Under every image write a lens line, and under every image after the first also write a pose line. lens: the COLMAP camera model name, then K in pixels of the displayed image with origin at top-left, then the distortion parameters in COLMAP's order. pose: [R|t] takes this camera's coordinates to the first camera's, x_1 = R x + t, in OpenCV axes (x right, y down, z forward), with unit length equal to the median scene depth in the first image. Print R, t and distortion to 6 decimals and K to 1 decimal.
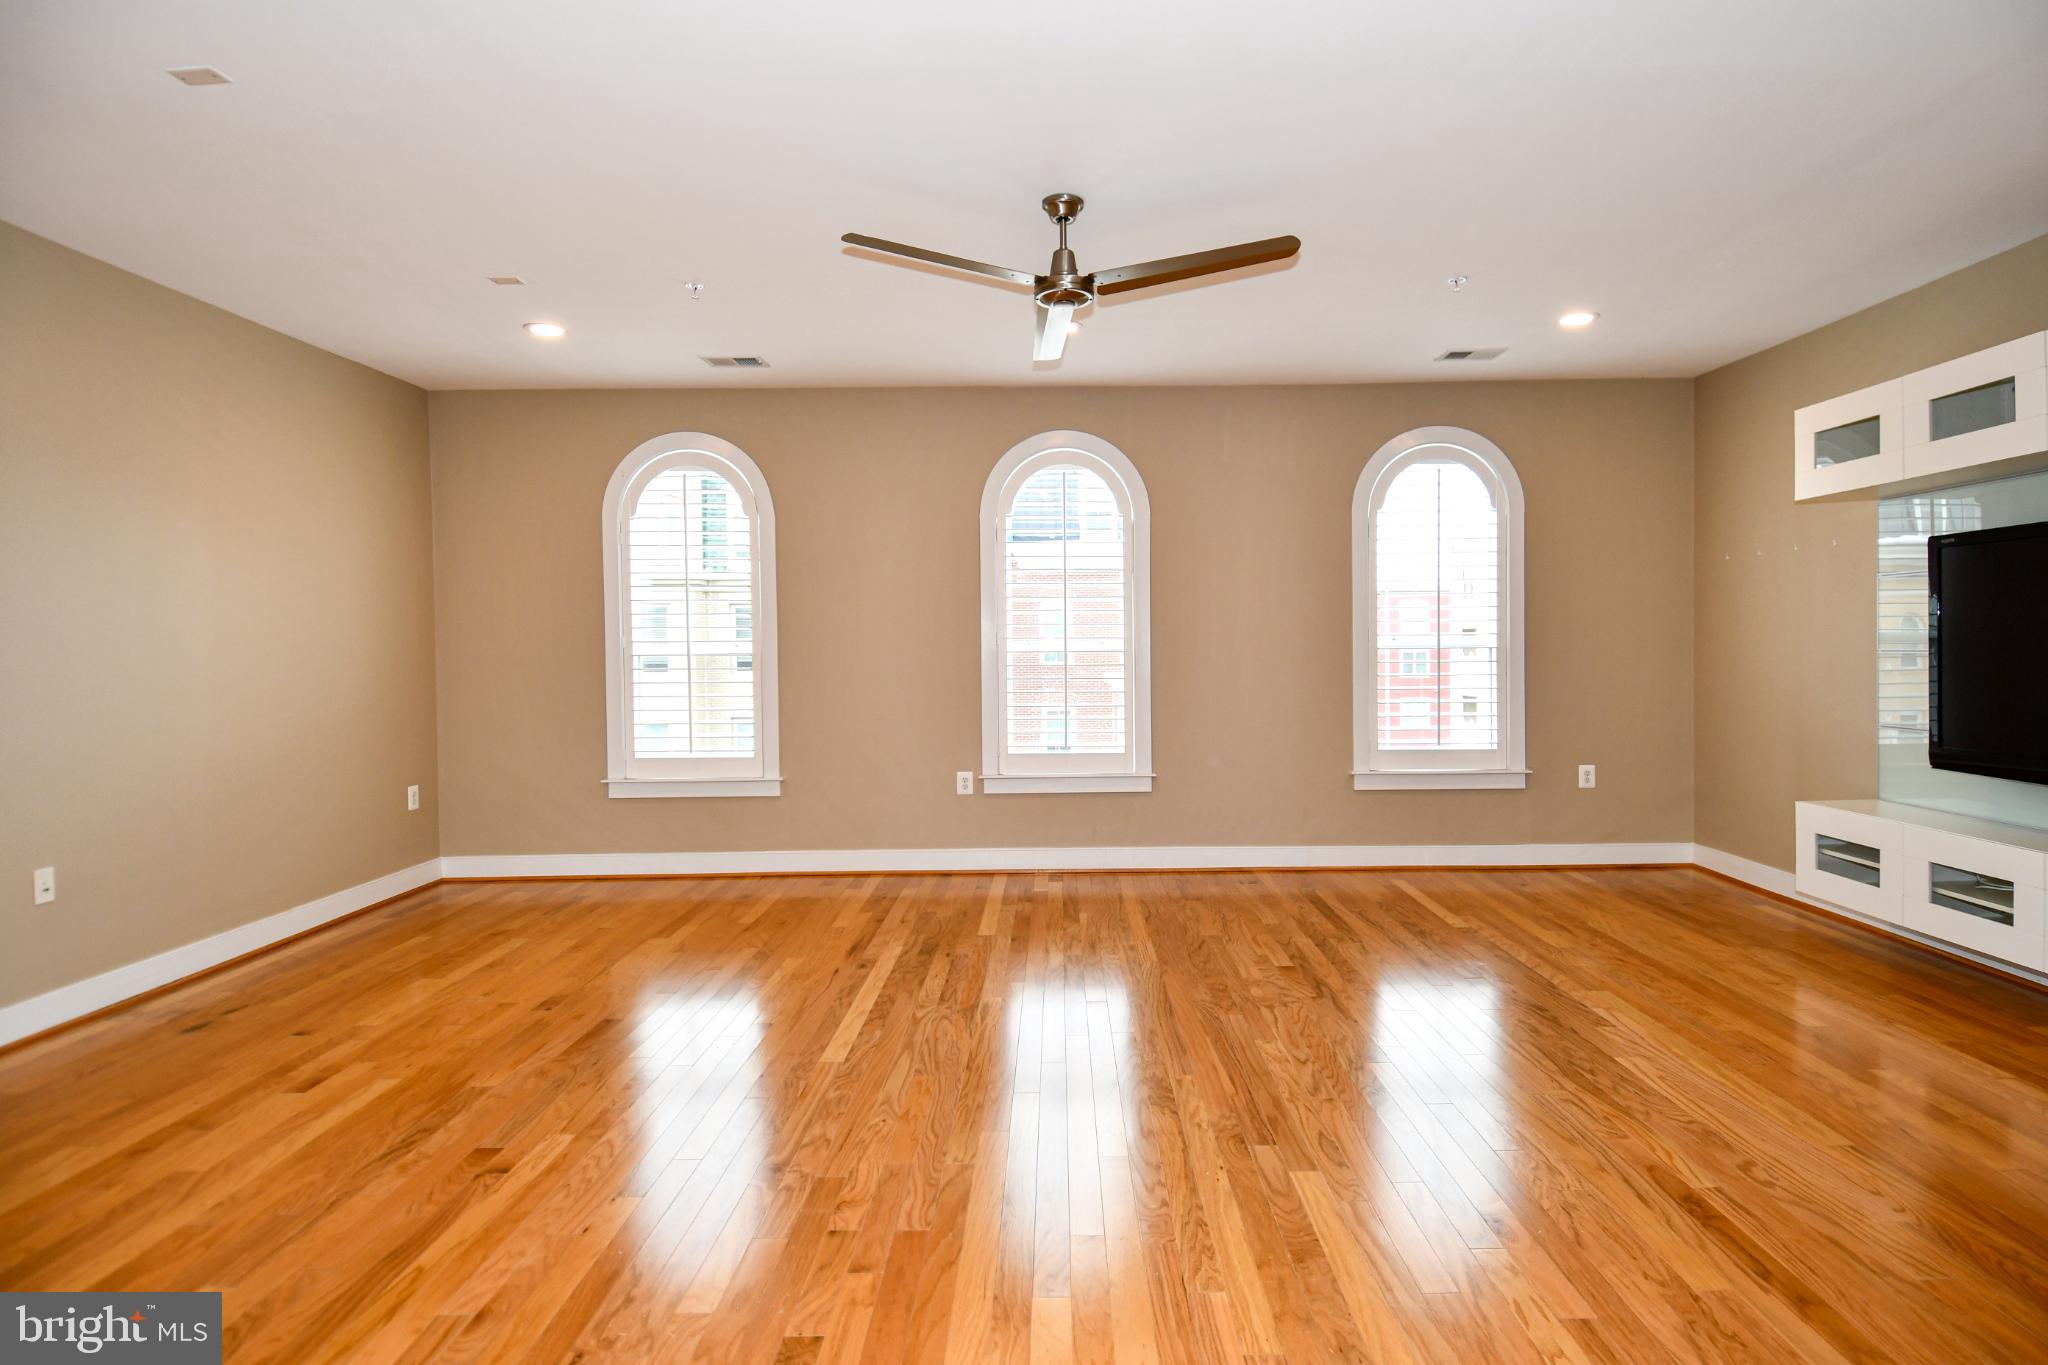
lens RADIAL K [[1105.7, 0, 1072.8], [0, 1105.7, 677.0], [0, 0, 1]] dist [0.035079, -0.065149]
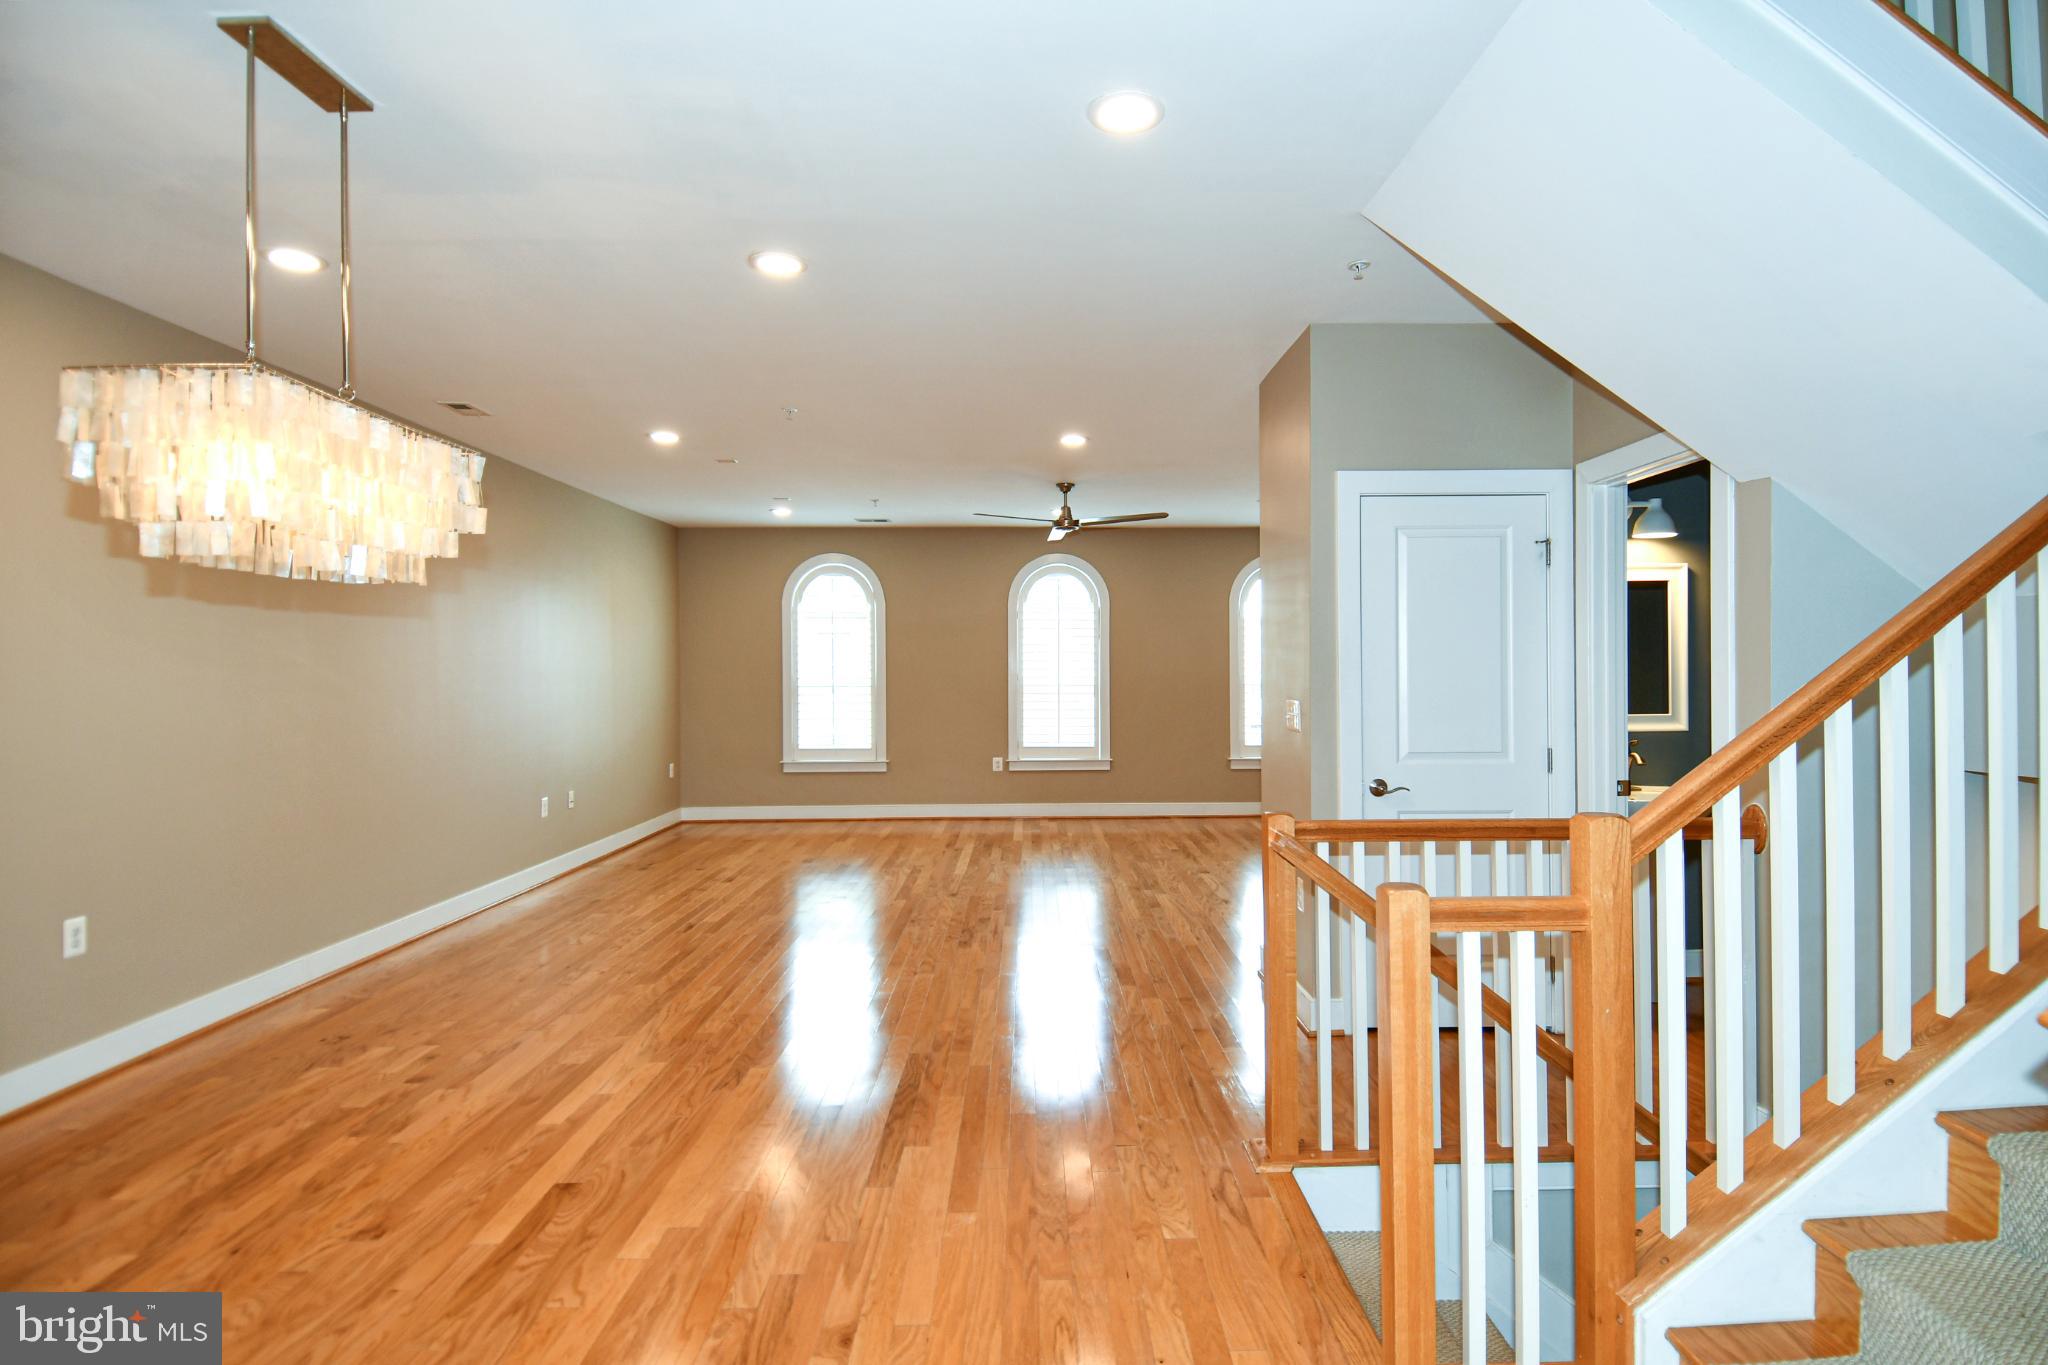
lens RADIAL K [[1049.4, 0, 1032.6], [0, 1049.4, 670.8], [0, 0, 1]] dist [0.057250, -0.053931]
pose [[0.999852, 0.004407, -0.016652, -0.031896], [-0.004861, 0.999613, -0.027374, -0.002646], [0.016524, 0.027451, 0.999487, -0.922834]]
